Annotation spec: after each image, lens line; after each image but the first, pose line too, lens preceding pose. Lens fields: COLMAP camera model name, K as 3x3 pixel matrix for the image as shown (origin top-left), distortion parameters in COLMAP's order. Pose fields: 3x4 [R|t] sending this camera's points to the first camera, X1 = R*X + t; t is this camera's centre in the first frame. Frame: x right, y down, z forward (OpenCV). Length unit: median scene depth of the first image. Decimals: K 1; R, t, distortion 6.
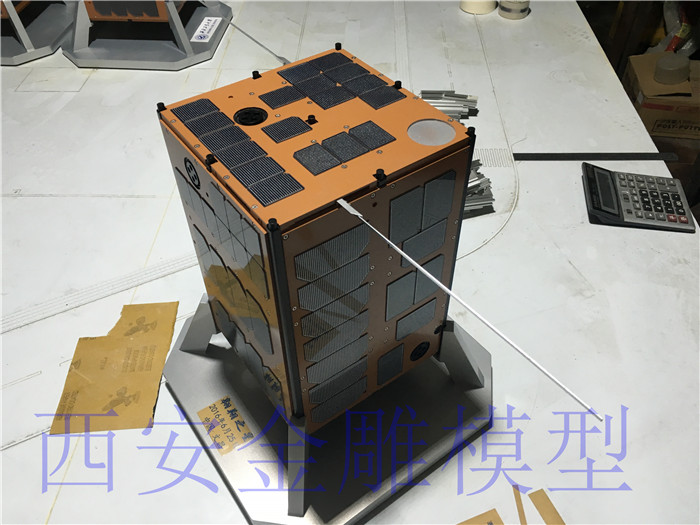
lens RADIAL K [[593.7, 0, 348.7], [0, 593.7, 258.1], [0, 0, 1]] dist [0.074954, -0.114742]
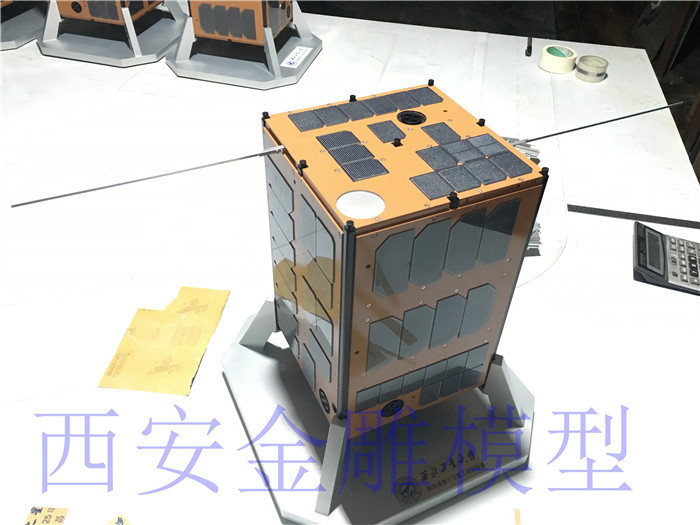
lens RADIAL K [[593.7, 0, 348.7], [0, 593.7, 258.1], [0, 0, 1]] dist [0.074954, -0.114742]
pose [[0.984267, 0.148641, -0.095516, 0.016768], [-0.154919, 0.985978, -0.062026, 0.038472], [0.084957, 0.075848, 0.993494, -0.048317]]
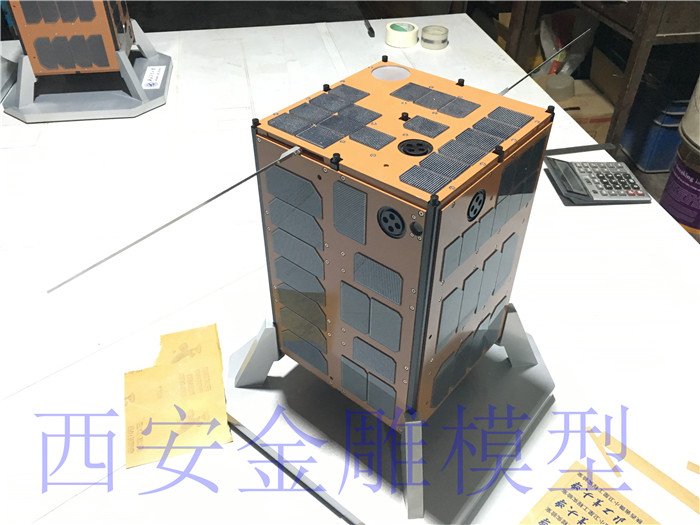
lens RADIAL K [[593.7, 0, 348.7], [0, 593.7, 258.1], [0, 0, 1]] dist [0.074954, -0.114742]
pose [[0.974353, -0.128899, 0.184450, -0.189934], [0.144743, 0.986613, -0.075127, 0.056877], [-0.172297, 0.099898, 0.979966, -0.021406]]
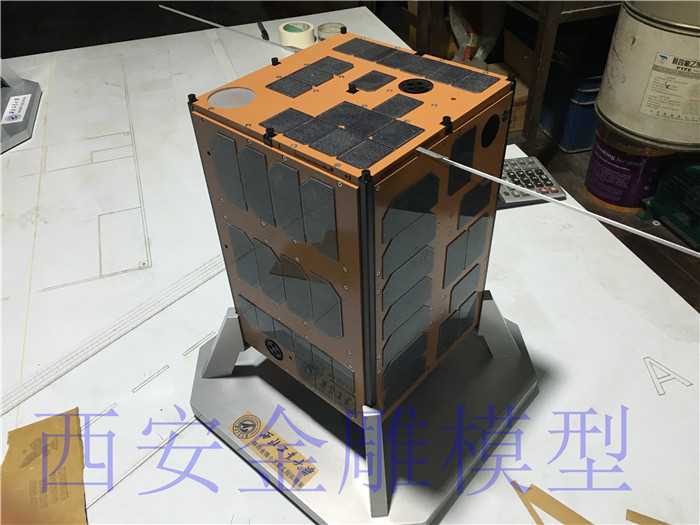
lens RADIAL K [[593.7, 0, 348.7], [0, 593.7, 258.1], [0, 0, 1]] dist [0.074954, -0.114742]
pose [[0.936037, -0.240552, 0.256846, -0.076179], [0.261719, 0.963788, -0.051152, 0.010840], [-0.235241, 0.115101, 0.965098, 0.061463]]
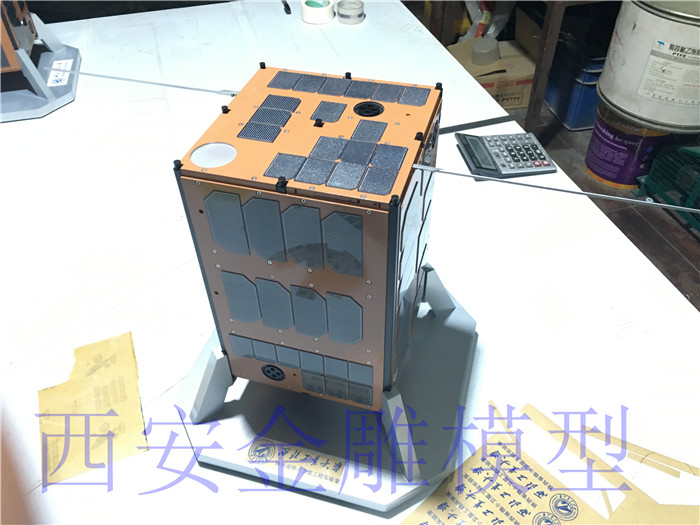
lens RADIAL K [[593.7, 0, 348.7], [0, 593.7, 258.1], [0, 0, 1]] dist [0.074954, -0.114742]
pose [[0.946863, -0.218770, 0.235777, -0.118877], [0.226954, 0.973874, -0.007804, 0.034907], [-0.227910, 0.060900, 0.971776, -0.049762]]
